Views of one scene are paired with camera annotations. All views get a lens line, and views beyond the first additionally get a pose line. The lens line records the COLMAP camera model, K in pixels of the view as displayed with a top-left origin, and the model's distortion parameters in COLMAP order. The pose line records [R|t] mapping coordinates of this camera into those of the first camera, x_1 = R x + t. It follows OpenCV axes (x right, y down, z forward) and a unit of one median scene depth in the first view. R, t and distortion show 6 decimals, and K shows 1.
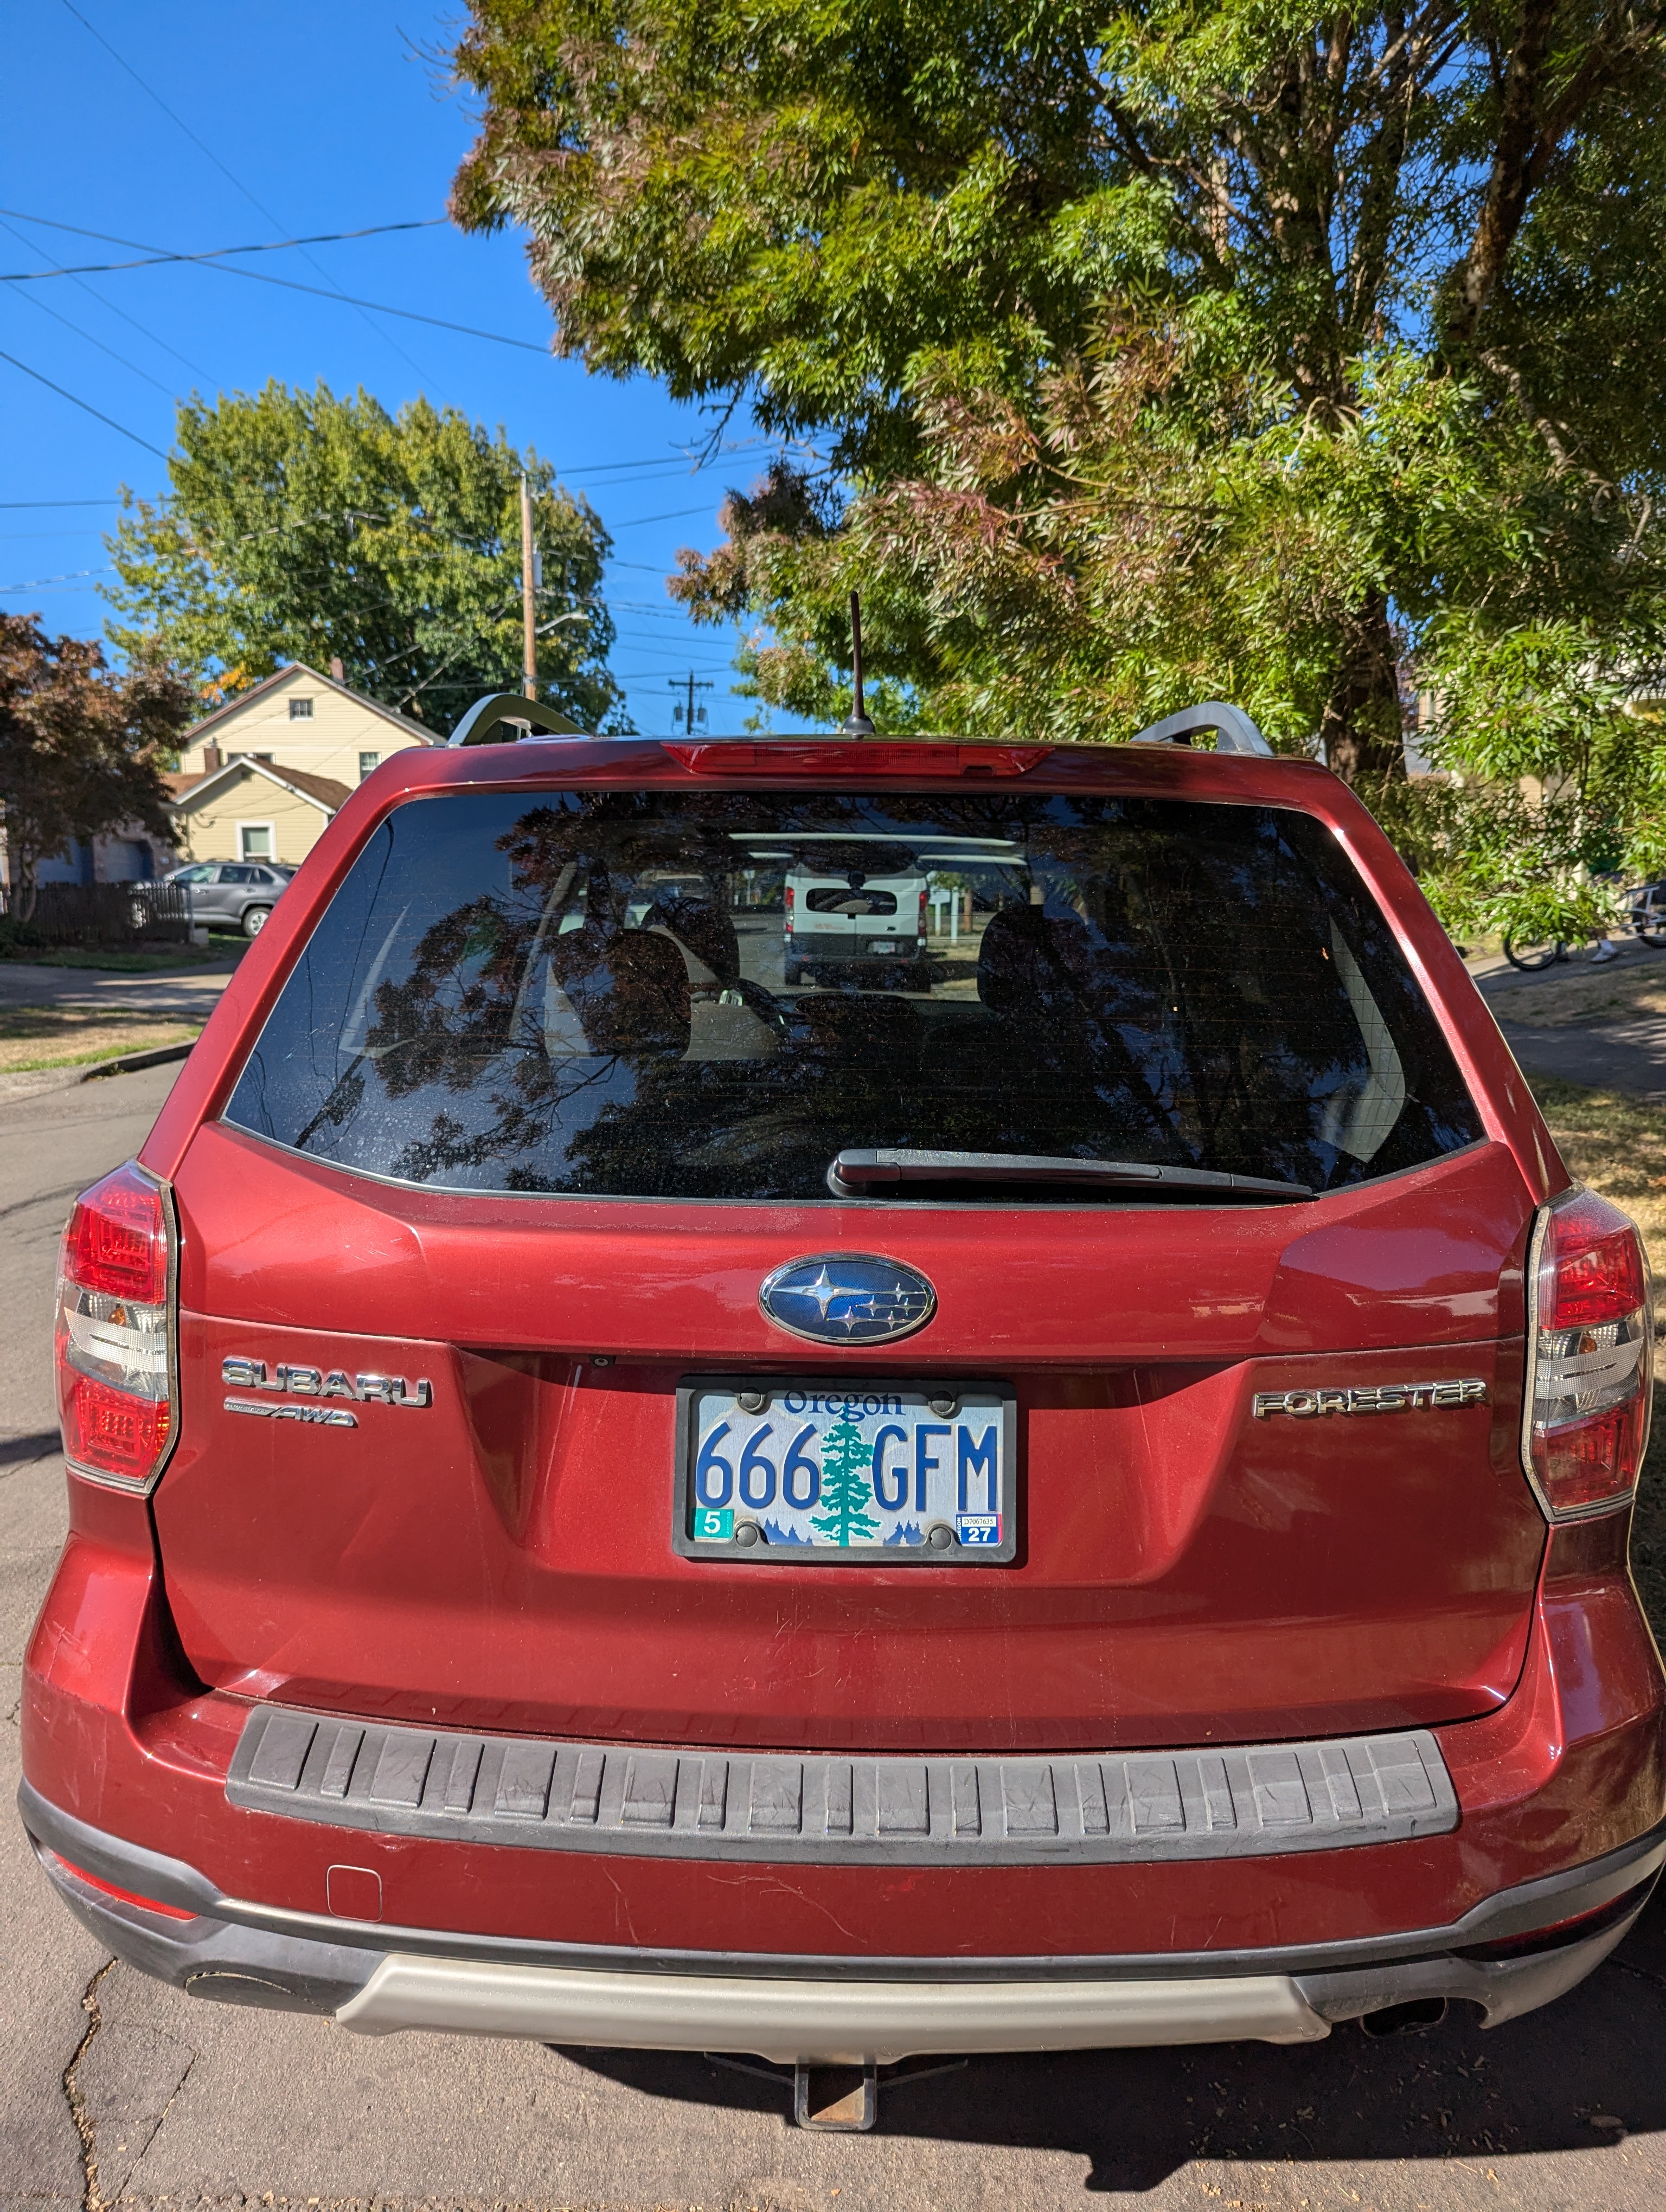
lens RADIAL K [[1501.8, 0, 833.0], [0, 1501.8, 1106.0], [0, 0, 1]] dist [0.008271, -0.059254]
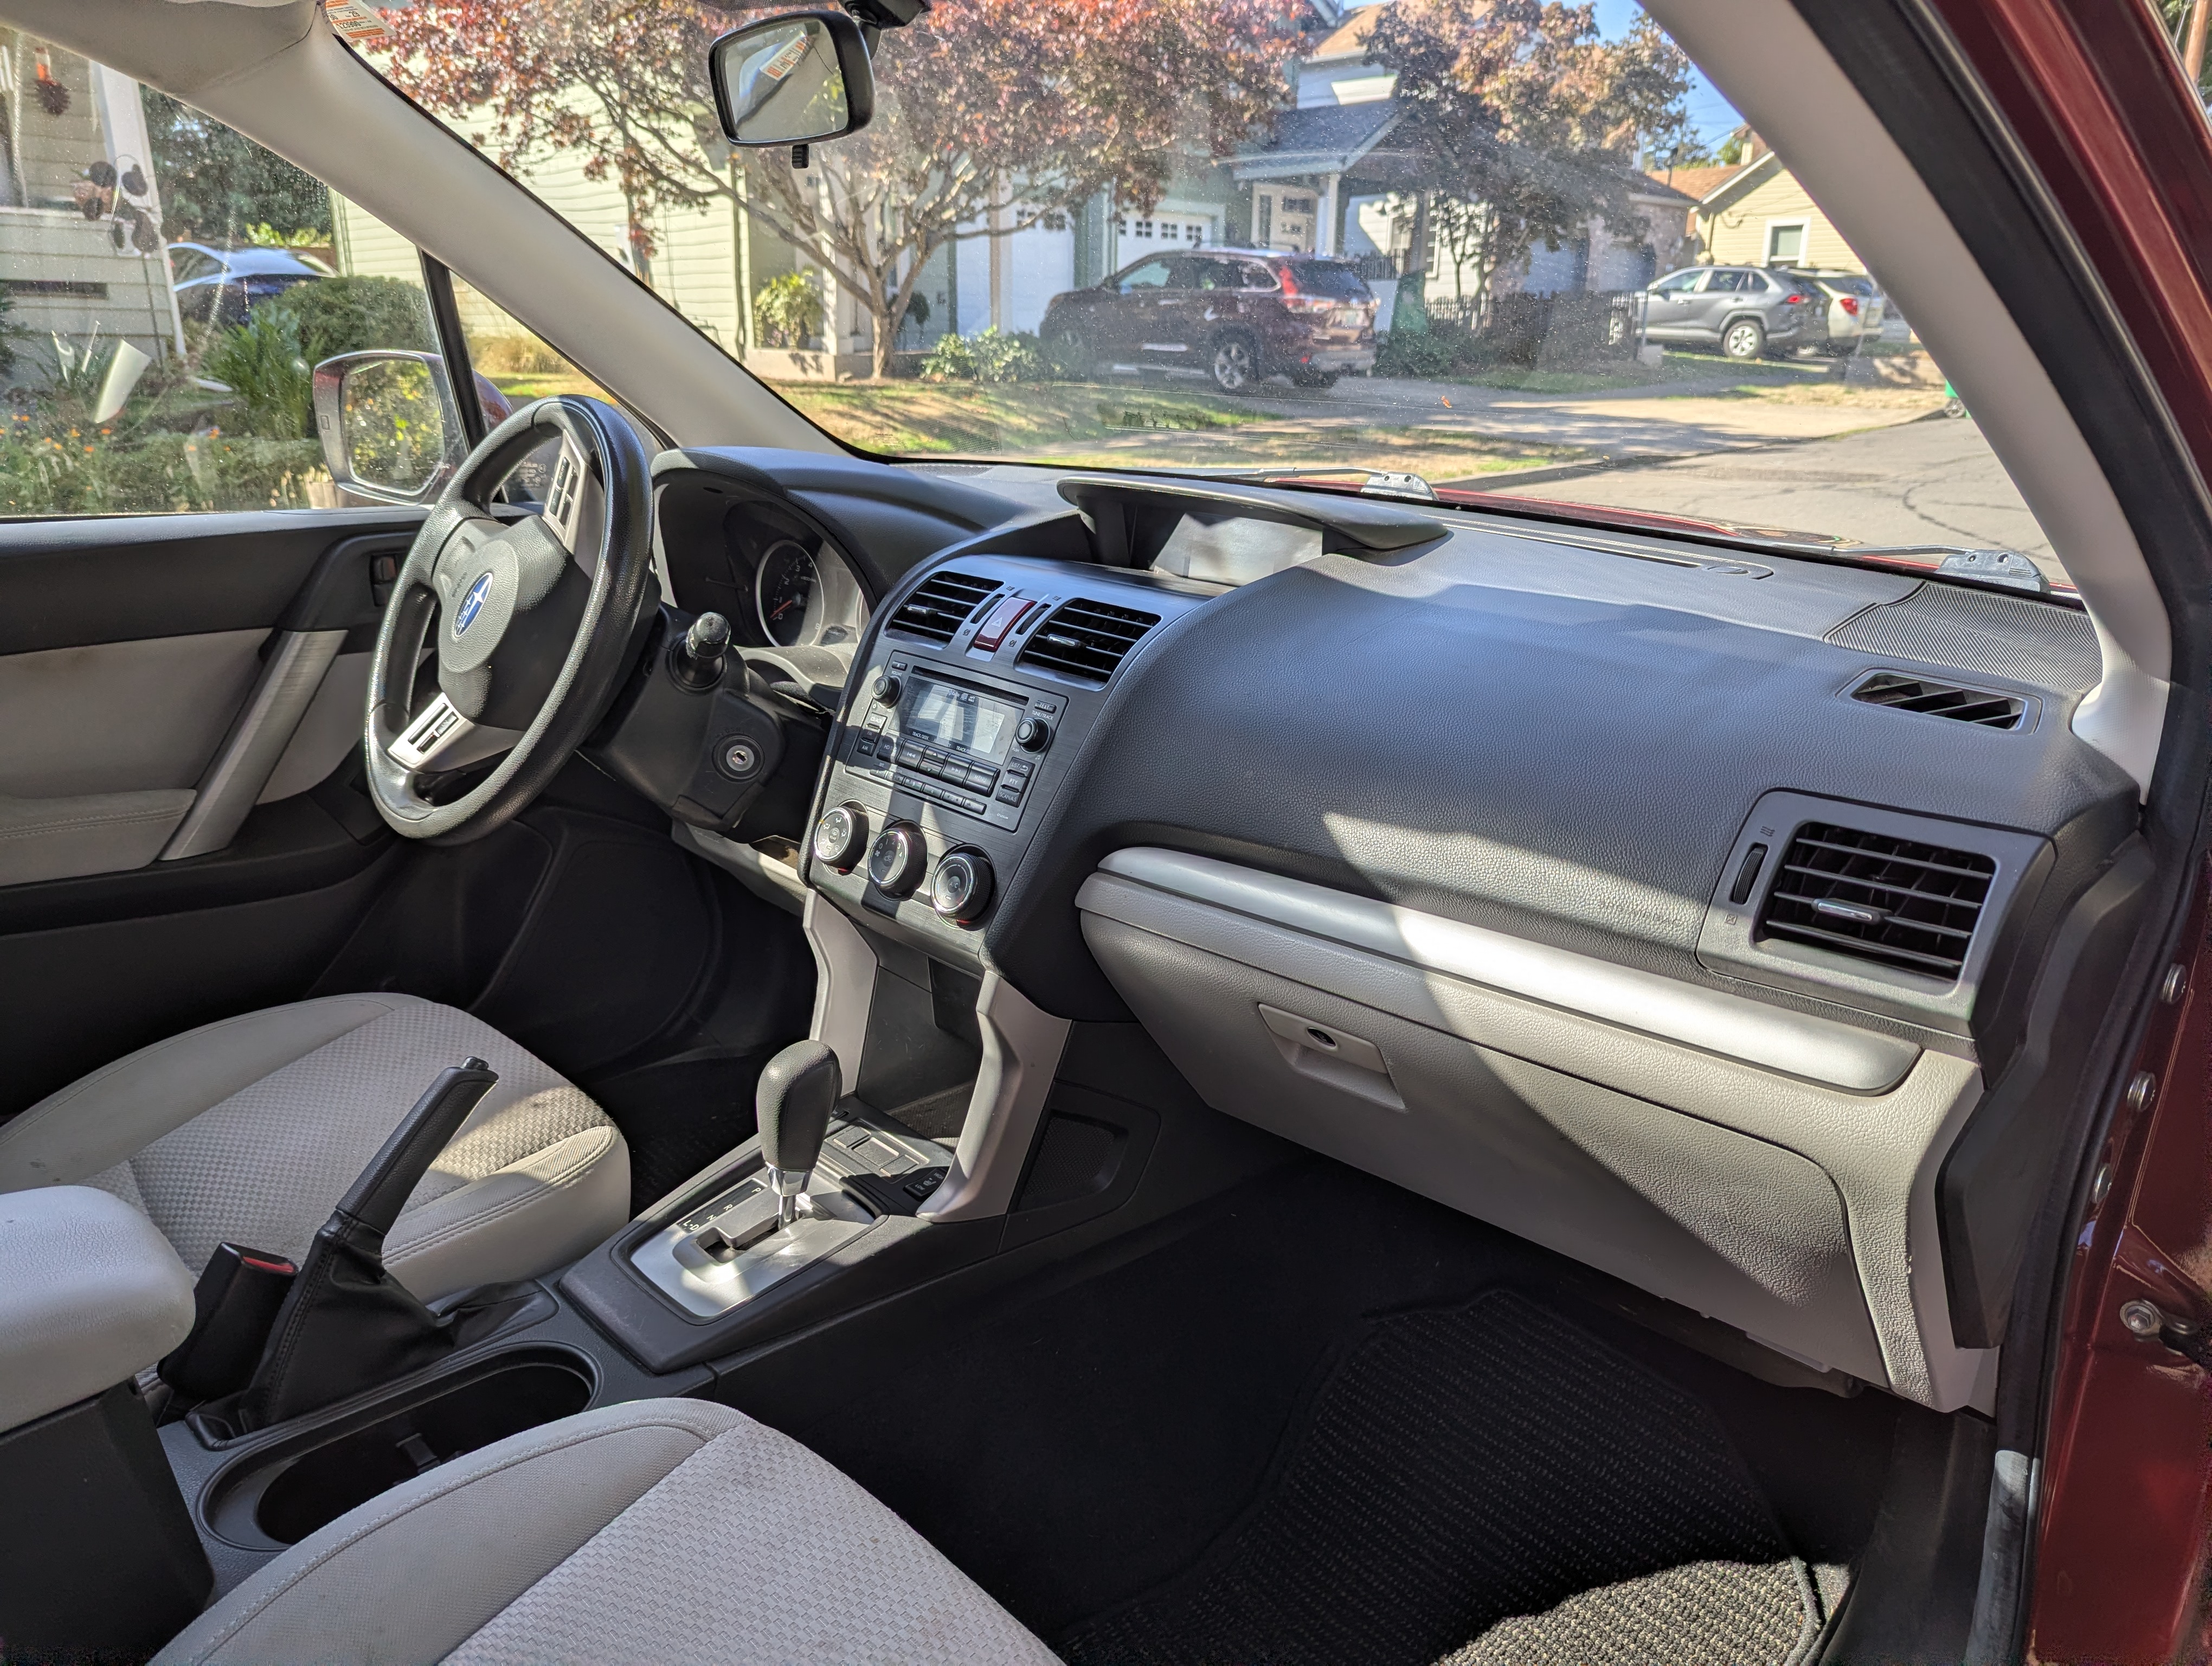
lens RADIAL K [[1501.8, 0, 1106.0], [0, 1501.8, 833.0], [0, 0, 1]] dist [0.008271, -0.059254]
pose [[0.691583, 0.221122, -0.687617, 0.016936], [-0.083645, 0.970100, 0.227834, -0.014816], [0.717437, -0.100051, 0.689401, 0.136283]]
